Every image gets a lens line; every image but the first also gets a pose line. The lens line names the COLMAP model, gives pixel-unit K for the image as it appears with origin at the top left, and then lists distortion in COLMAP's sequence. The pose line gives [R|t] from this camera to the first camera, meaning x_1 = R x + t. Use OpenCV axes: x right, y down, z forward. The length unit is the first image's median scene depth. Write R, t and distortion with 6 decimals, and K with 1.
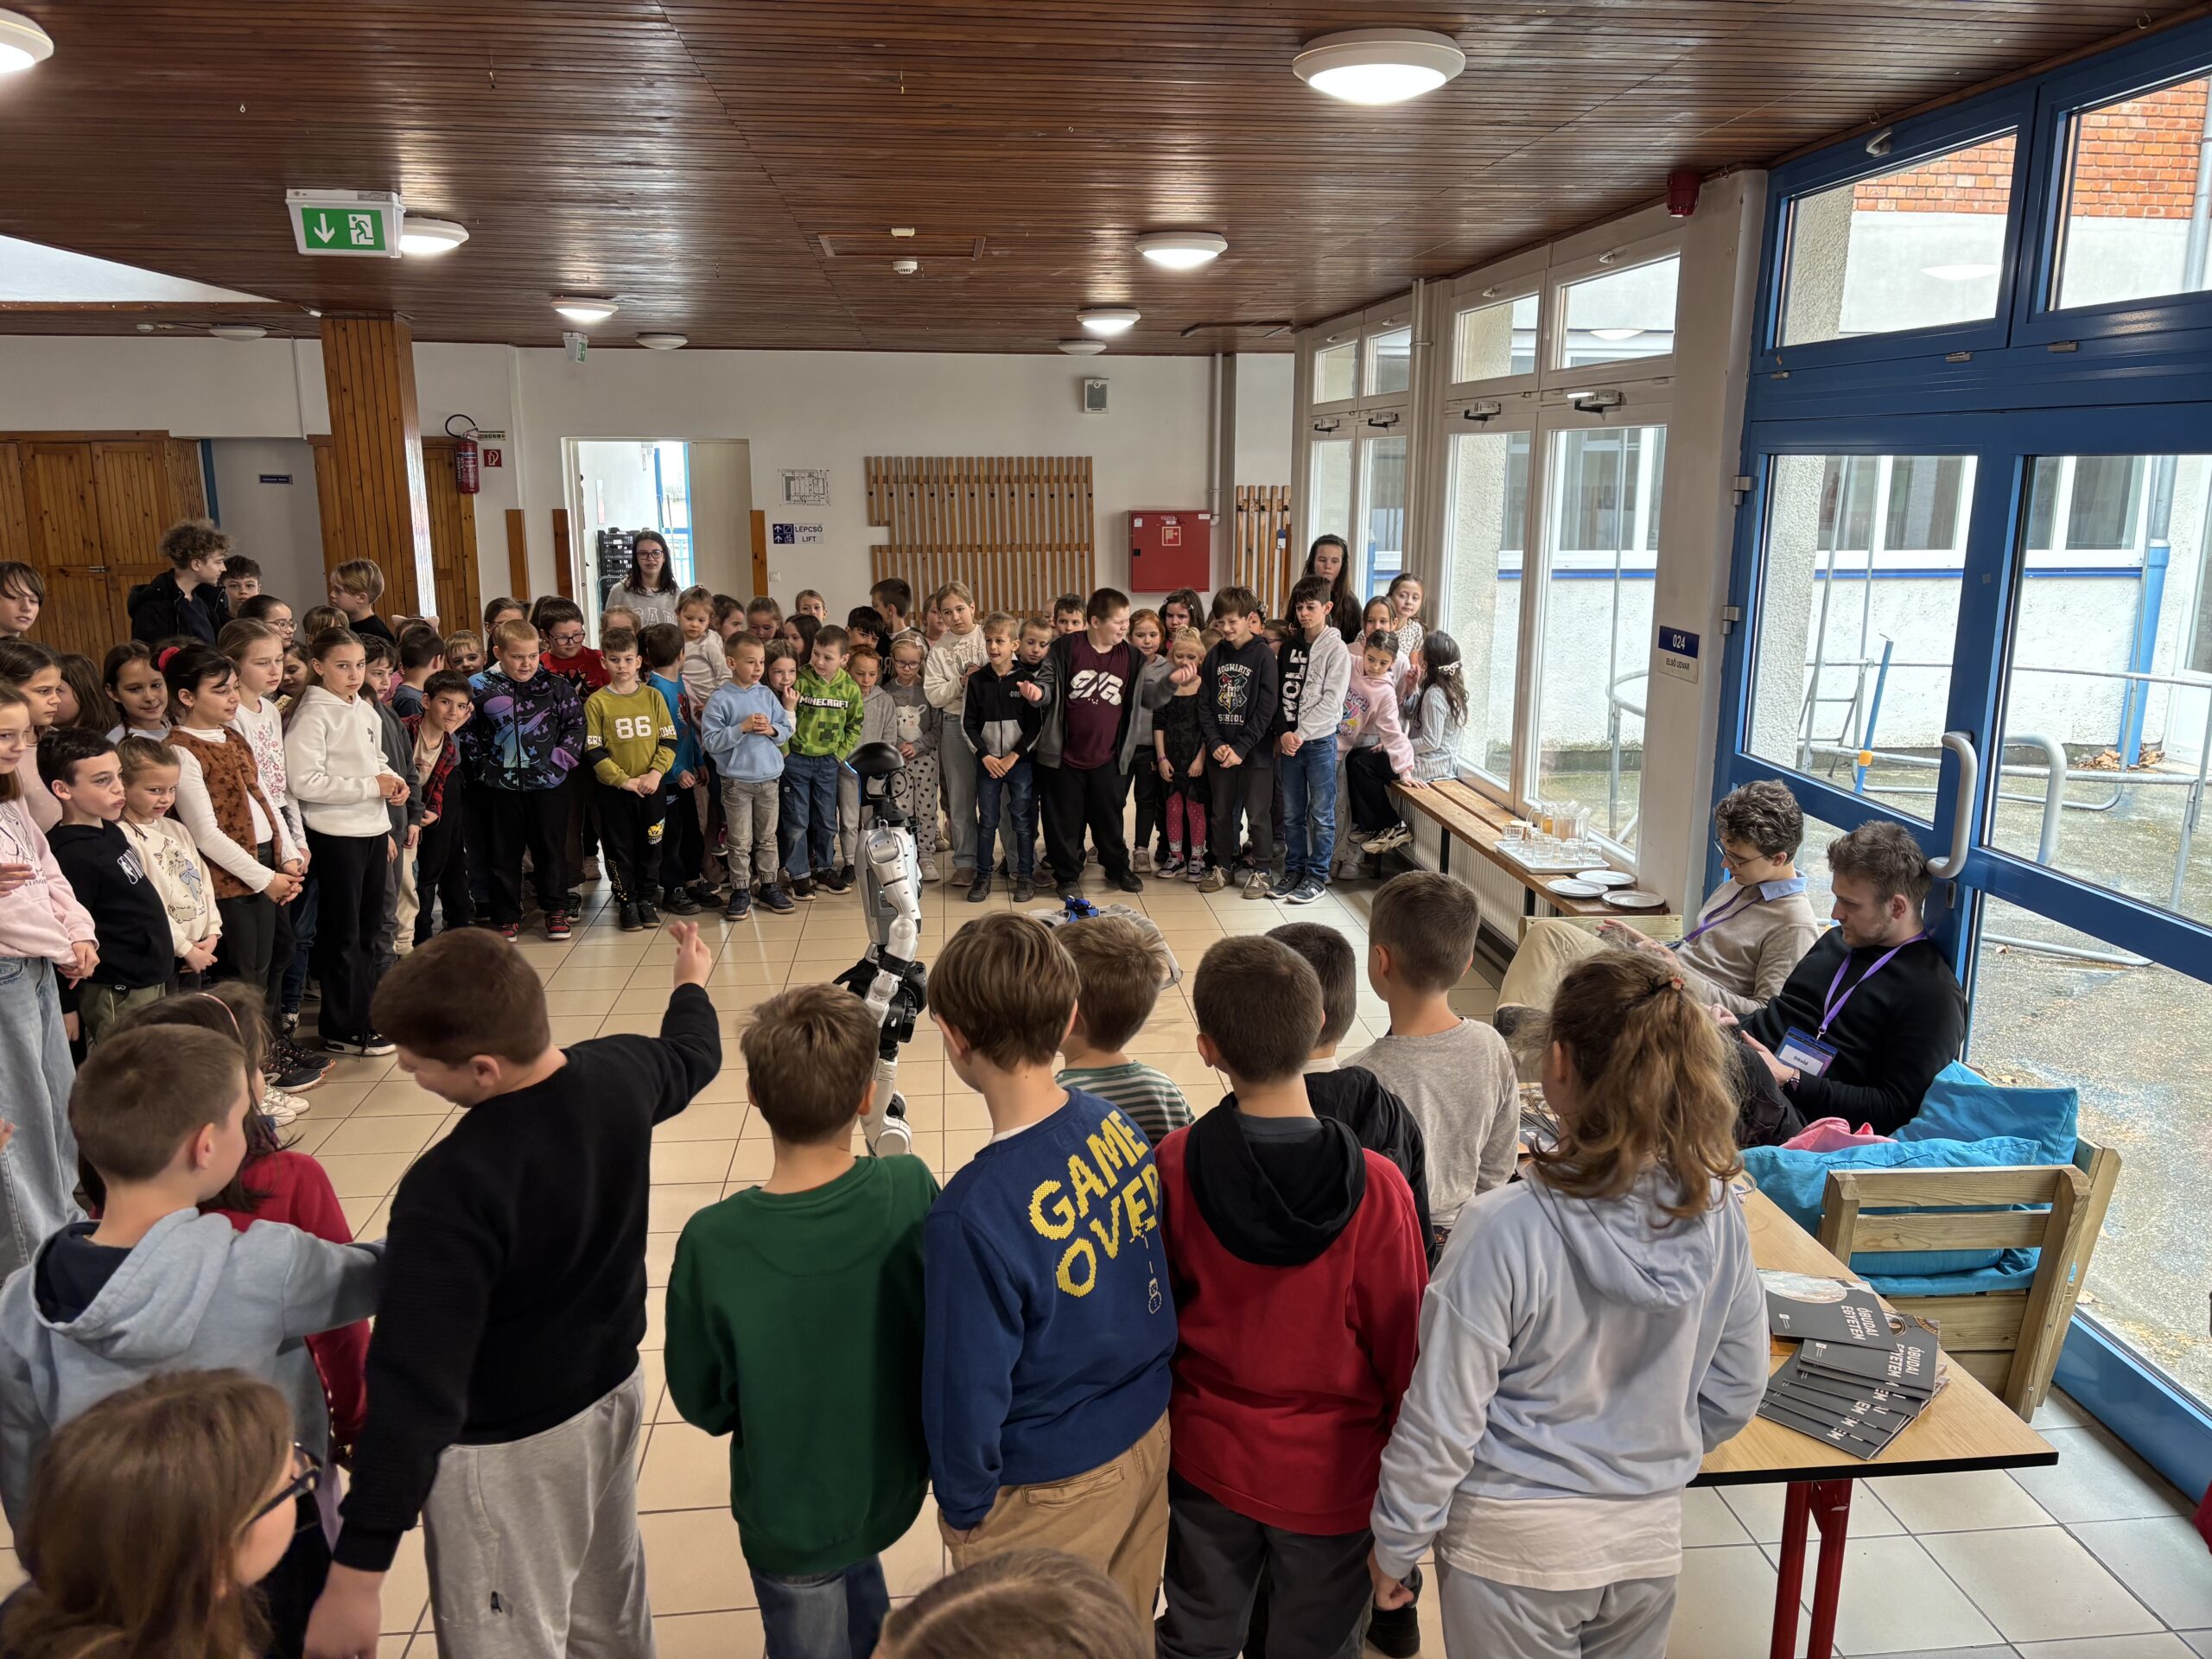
lens RADIAL K [[1693.4, 0, 1124.1], [0, 1693.4, 831.6], [0, 0, 1]] dist [0.060211, -0.075500]
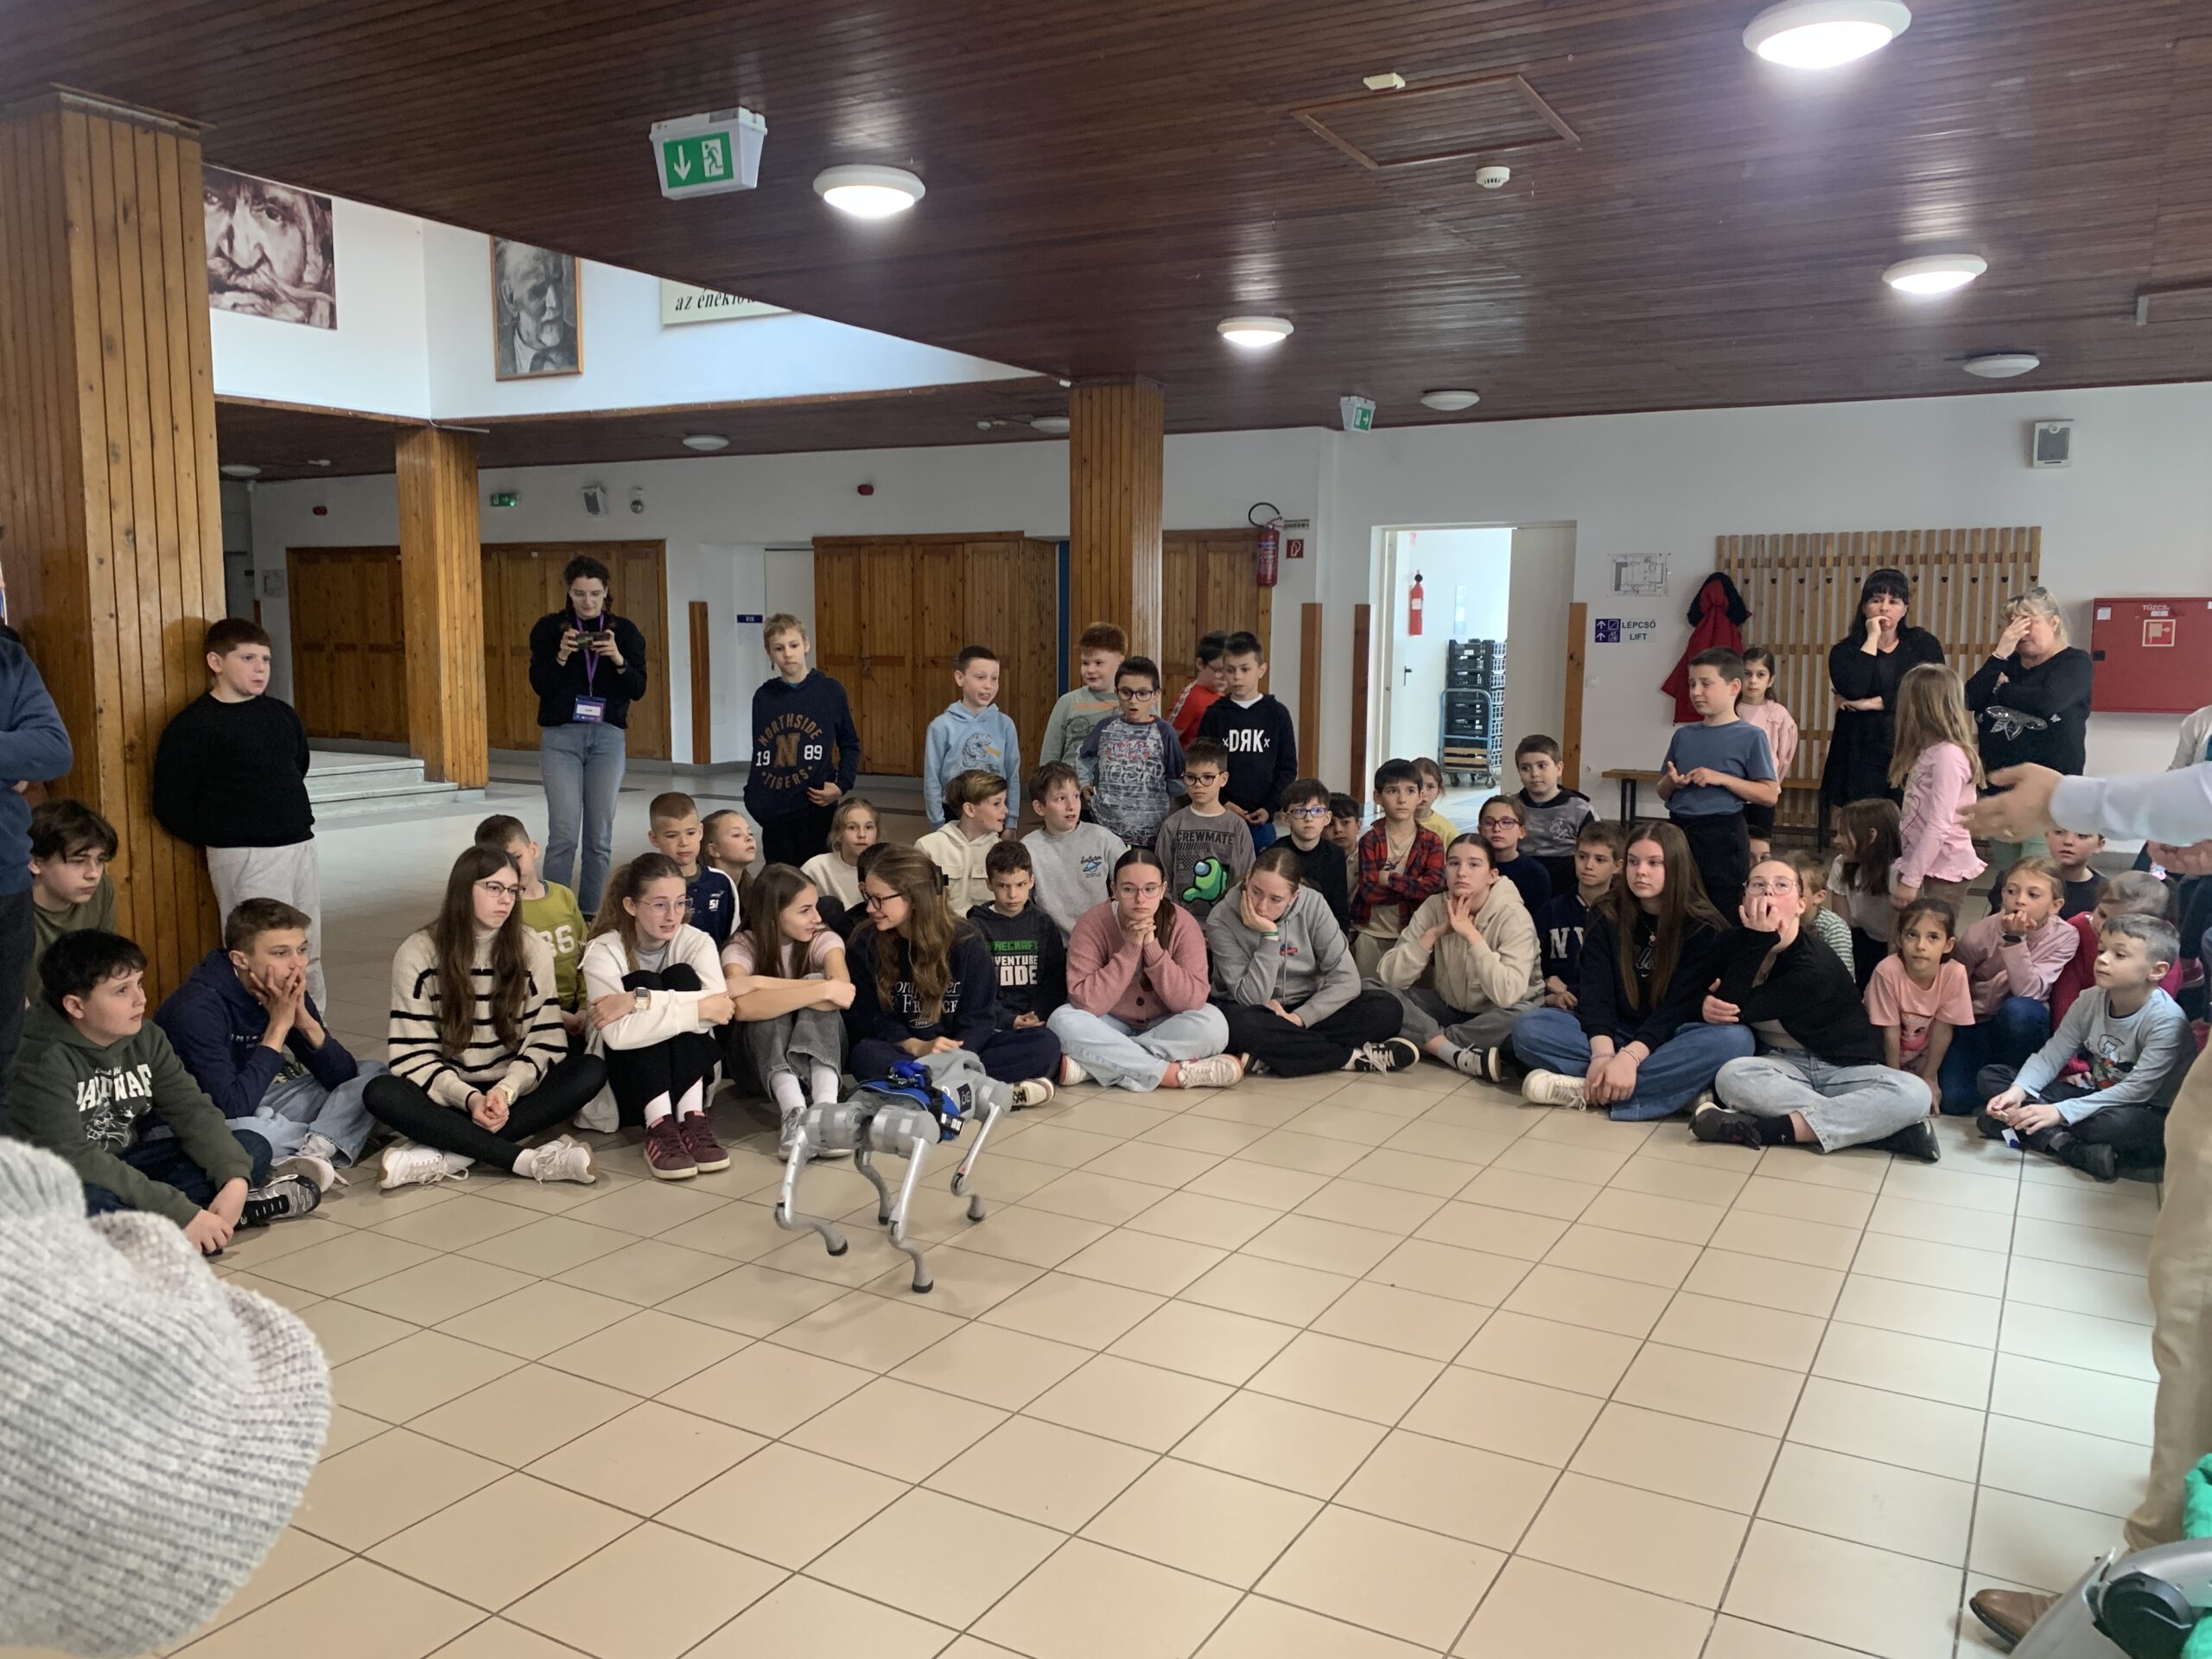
lens RADIAL K [[1713.7, 0, 1095.6], [0, 1713.7, 826.6], [0, 0, 1]] dist [0.043559, -0.051143]
pose [[0.808007, 0.067165, -0.585331, 0.096978], [-0.126791, 0.990026, -0.061424, 0.003561], [0.575368, 0.123846, 0.808464, 0.185259]]
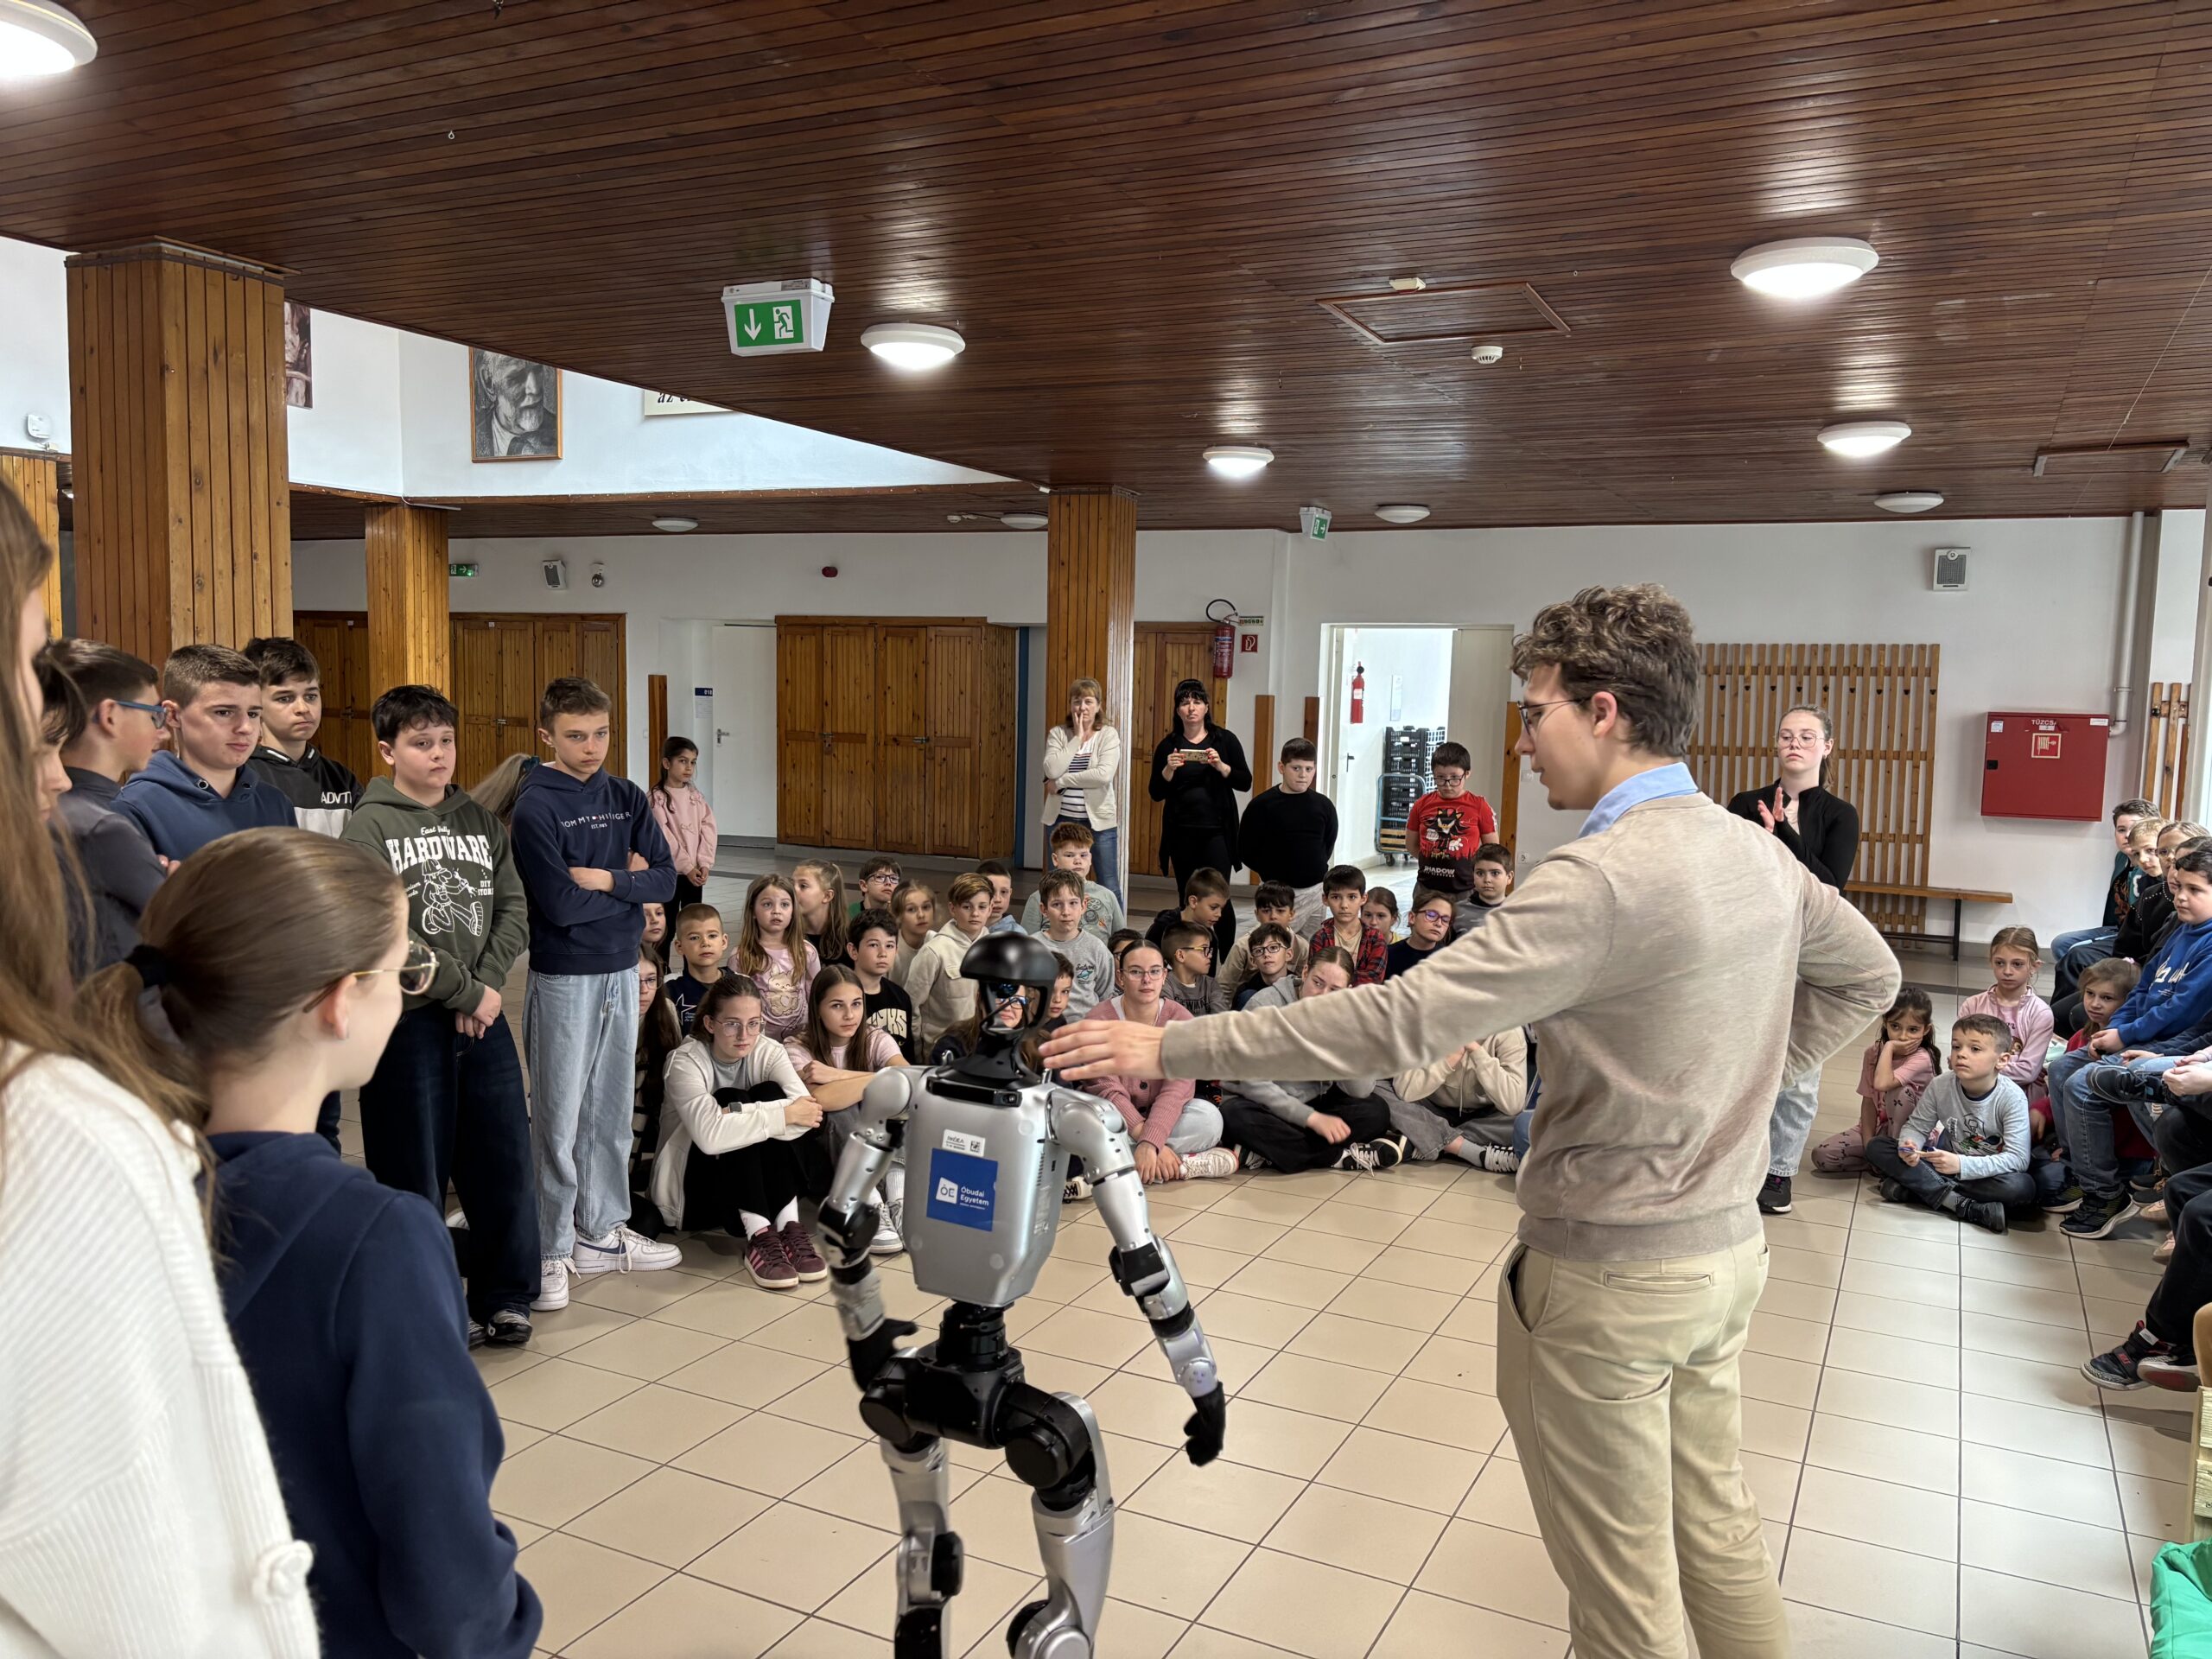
lens RADIAL K [[1693.4, 0, 1124.1], [0, 1693.4, 831.6], [0, 0, 1]] dist [0.060211, -0.075500]
pose [[0.846599, 0.062369, -0.528565, 0.086569], [-0.133469, 0.986255, -0.097401, -0.006642], [0.515225, 0.153007, 0.843287, 0.148196]]
